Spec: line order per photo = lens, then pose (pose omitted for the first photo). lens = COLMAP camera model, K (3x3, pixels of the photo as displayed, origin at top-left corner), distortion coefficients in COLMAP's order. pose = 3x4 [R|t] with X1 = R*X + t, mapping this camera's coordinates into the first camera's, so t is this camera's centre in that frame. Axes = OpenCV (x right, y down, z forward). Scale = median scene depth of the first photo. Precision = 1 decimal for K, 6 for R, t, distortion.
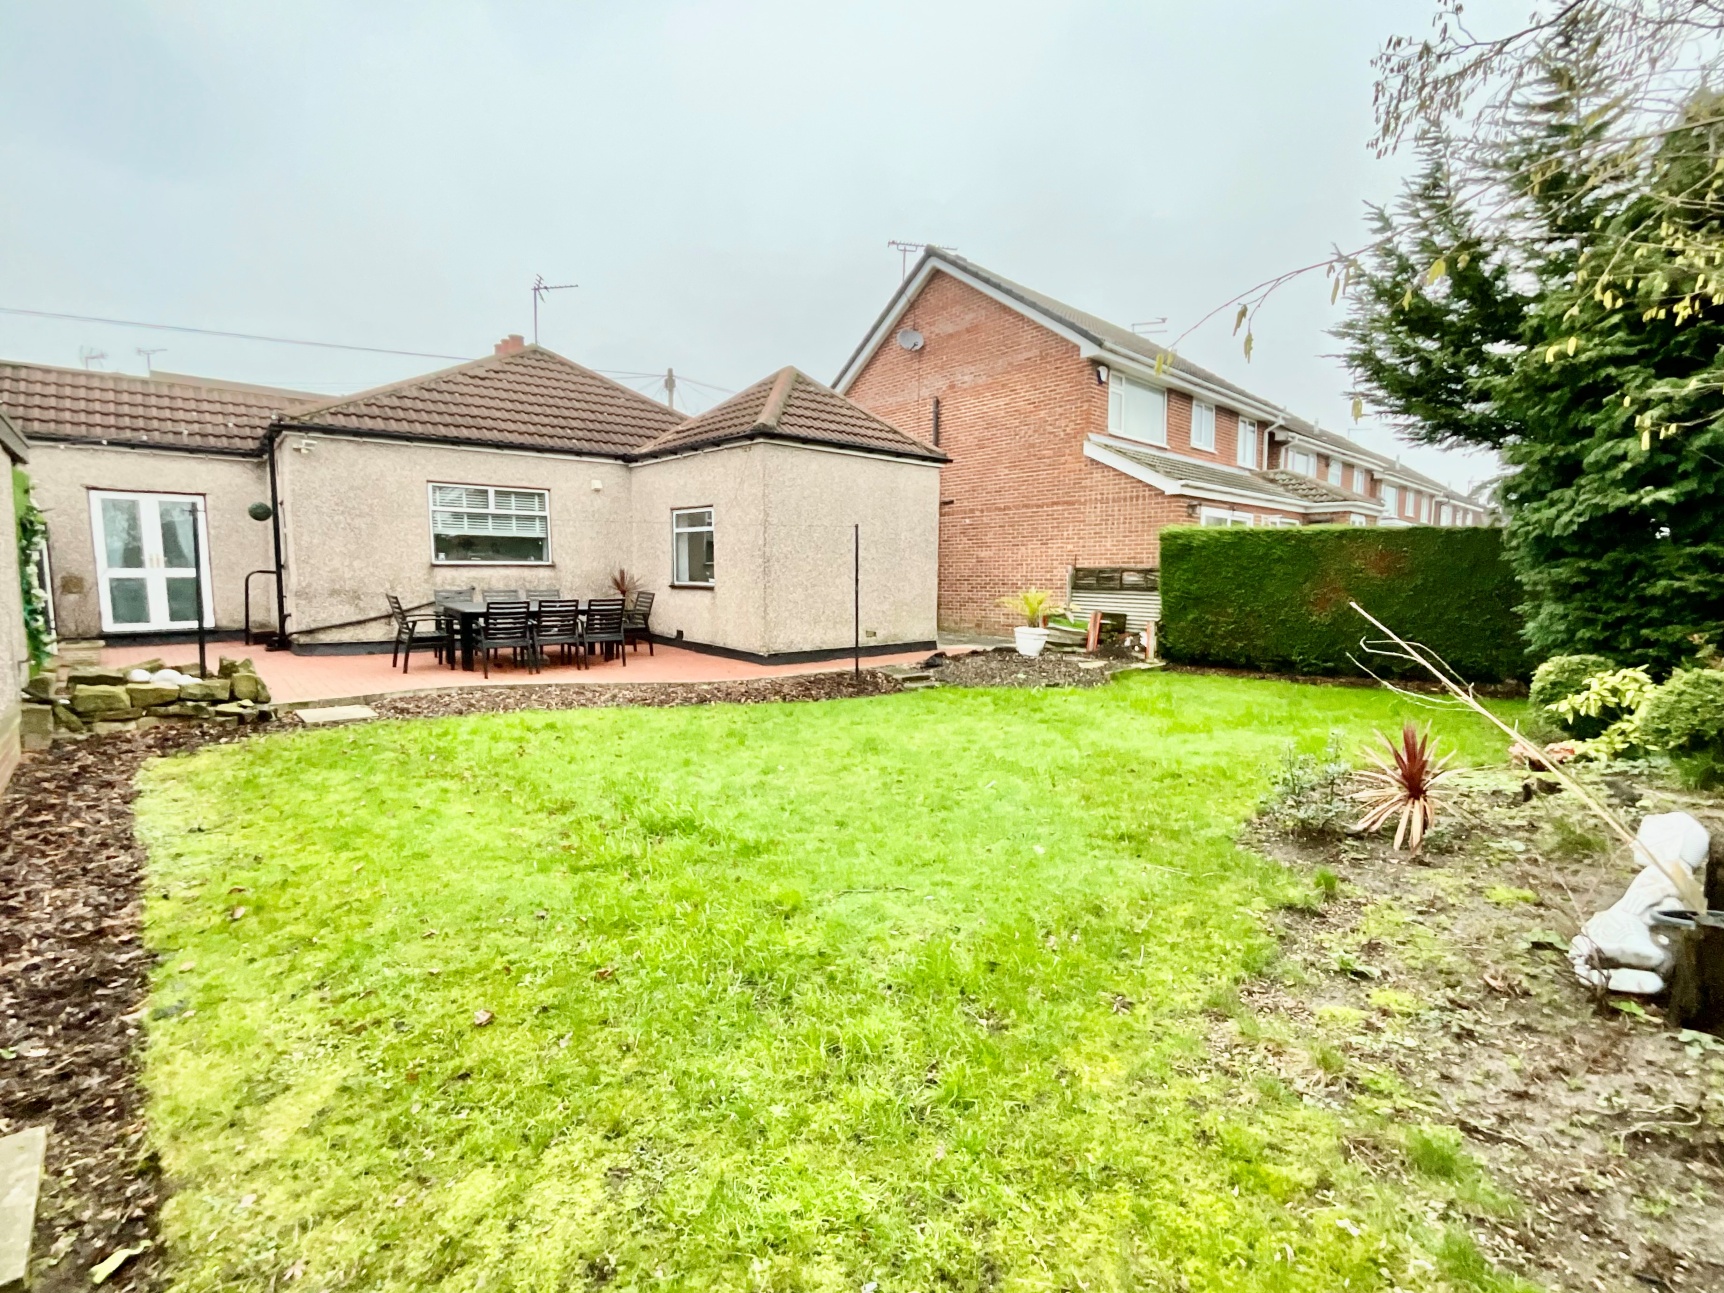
lens RADIAL K [[749.2, 0, 866.3], [0, 749.2, 641.3], [0, 0, 1]] dist [0.002847, 0.000182]
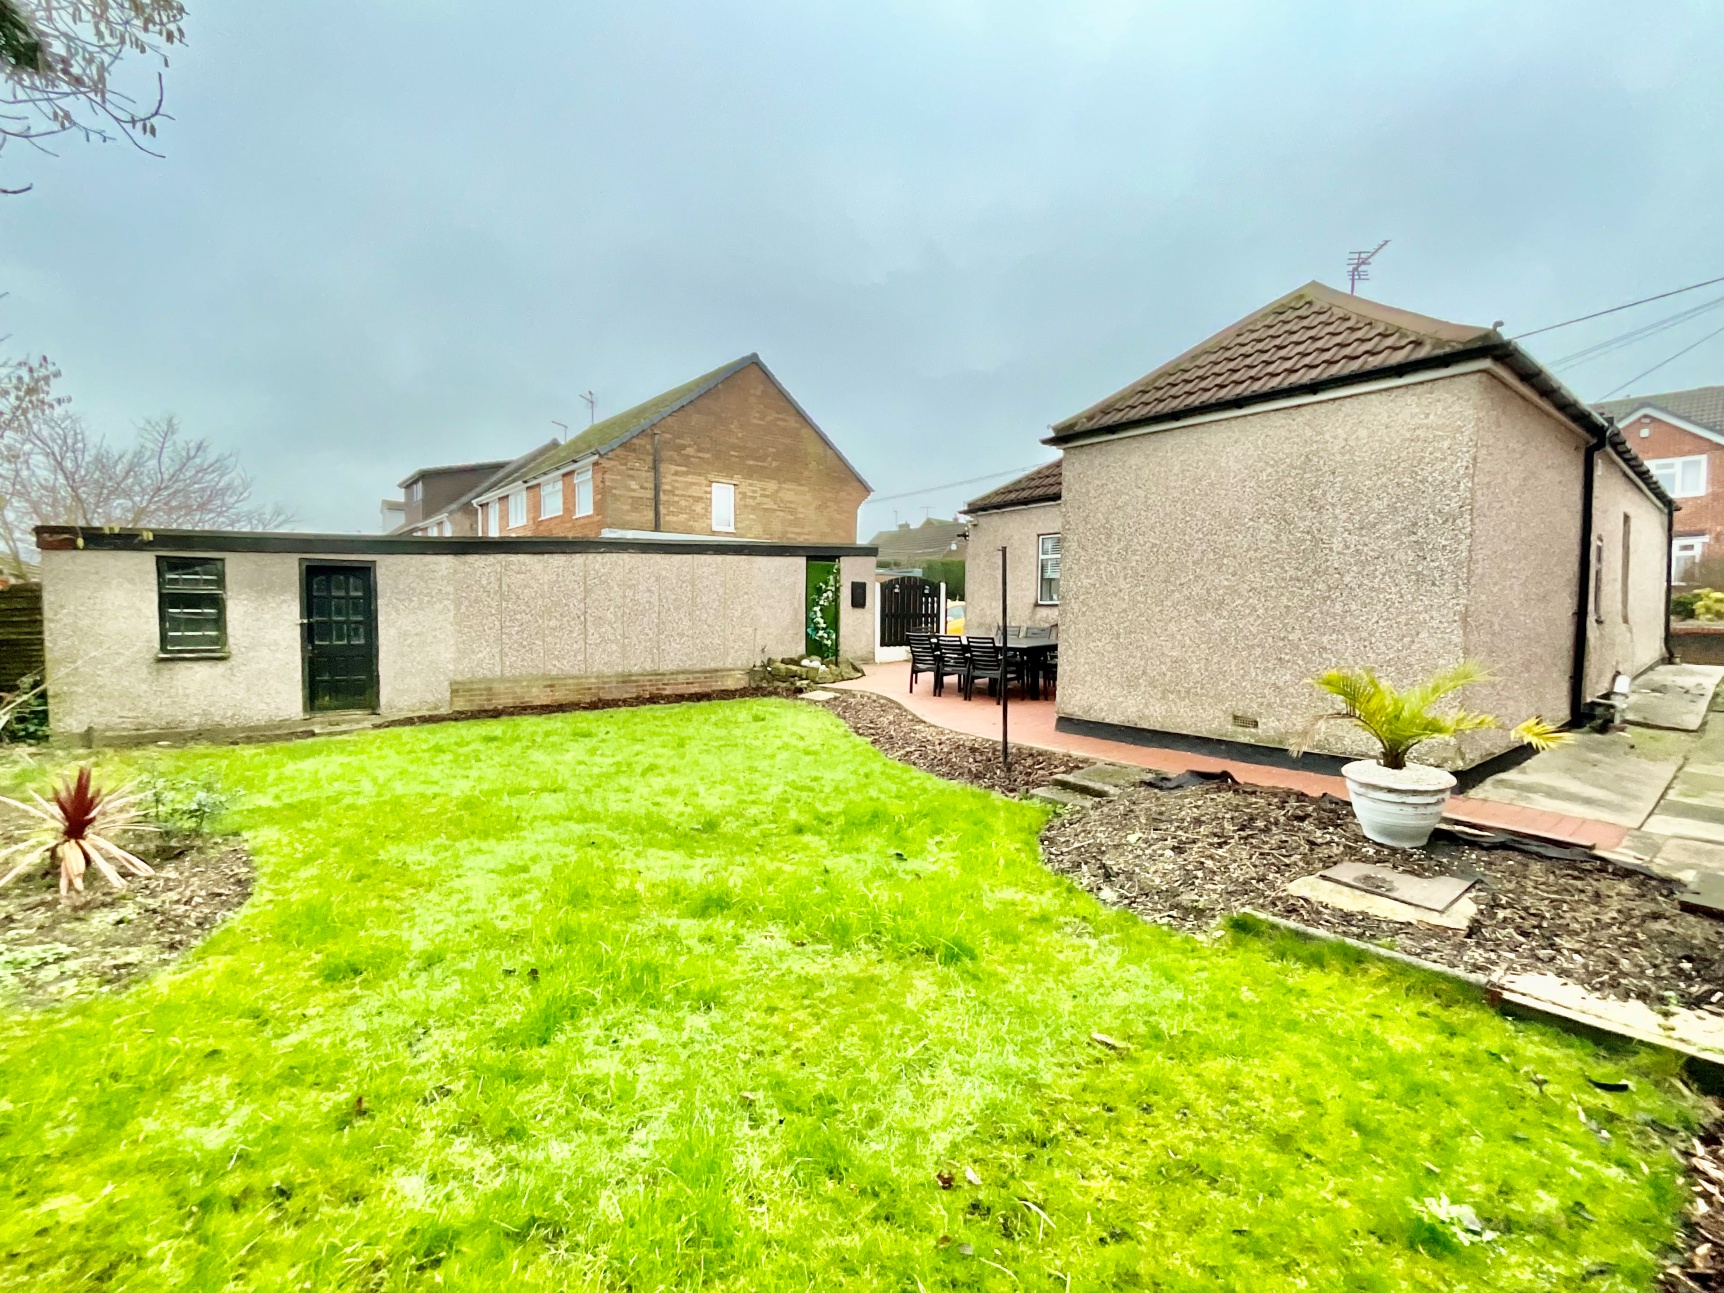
lens RADIAL K [[749.2, 0, 862.4], [0, 749.2, 643.7], [0, 0, 1]] dist [0.002847, 0.000182]
pose [[-0.081421, 0.047810, -0.995532, 0.639578], [-0.094314, 0.993997, 0.055450, -0.079287], [0.992207, 0.098408, -0.076423, 0.814657]]
